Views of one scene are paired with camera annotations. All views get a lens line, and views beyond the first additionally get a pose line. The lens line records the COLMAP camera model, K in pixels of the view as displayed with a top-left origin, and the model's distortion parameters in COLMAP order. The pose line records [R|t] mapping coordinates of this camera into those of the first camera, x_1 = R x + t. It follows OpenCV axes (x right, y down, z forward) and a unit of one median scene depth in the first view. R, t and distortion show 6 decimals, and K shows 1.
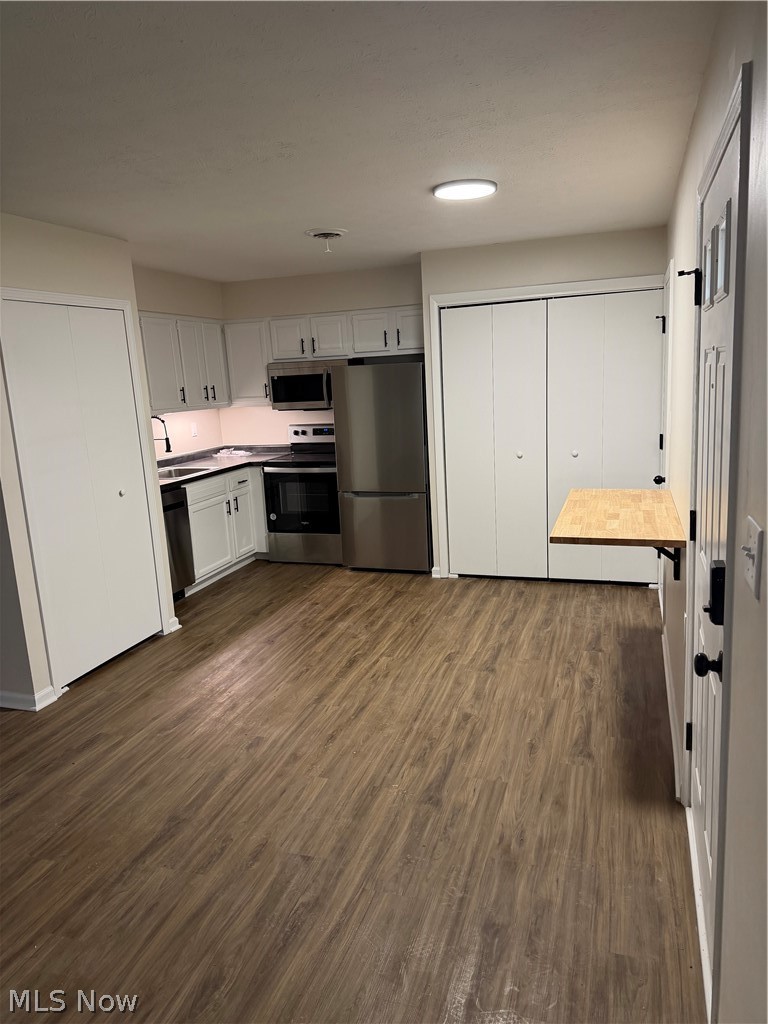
lens RADIAL K [[720.1, 0, 381.5], [0, 720.1, 510.5], [0, 0, 1]] dist [0.031696, -0.042920]
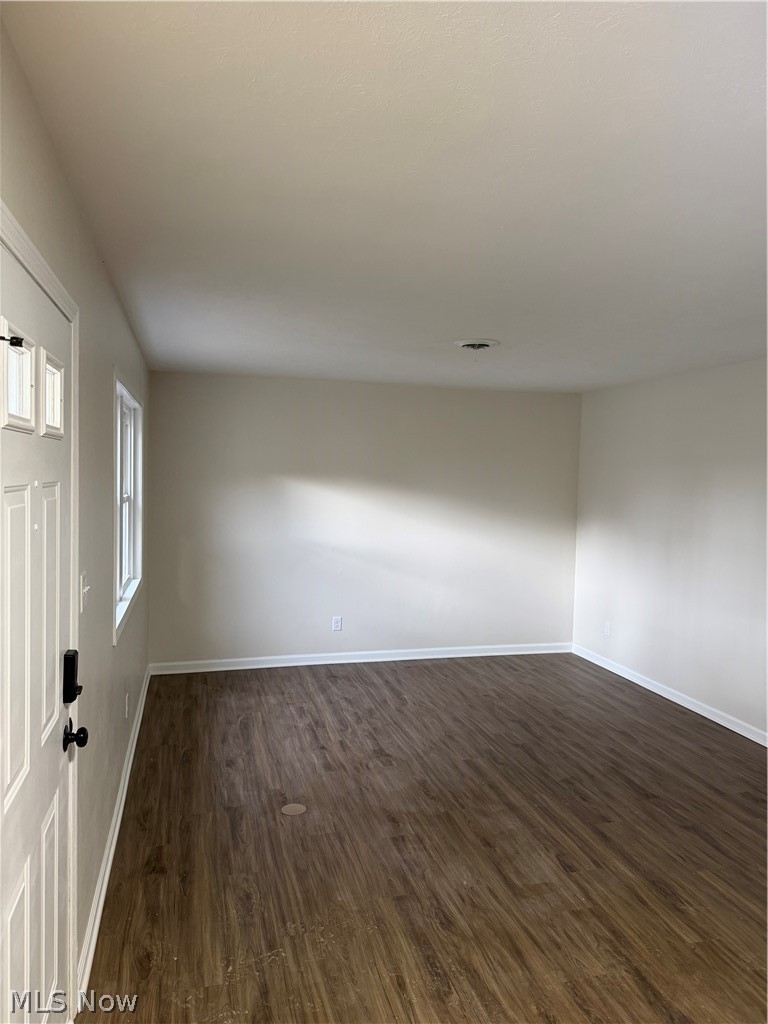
lens RADIAL K [[720.1, 0, 383.8], [0, 720.1, 510.7], [0, 0, 1]] dist [0.031696, -0.042920]
pose [[-0.832759, 0.063233, -0.550013, 0.183369], [-0.081515, 0.968625, 0.234780, -0.133022], [0.547602, 0.240349, -0.801476, 0.595209]]
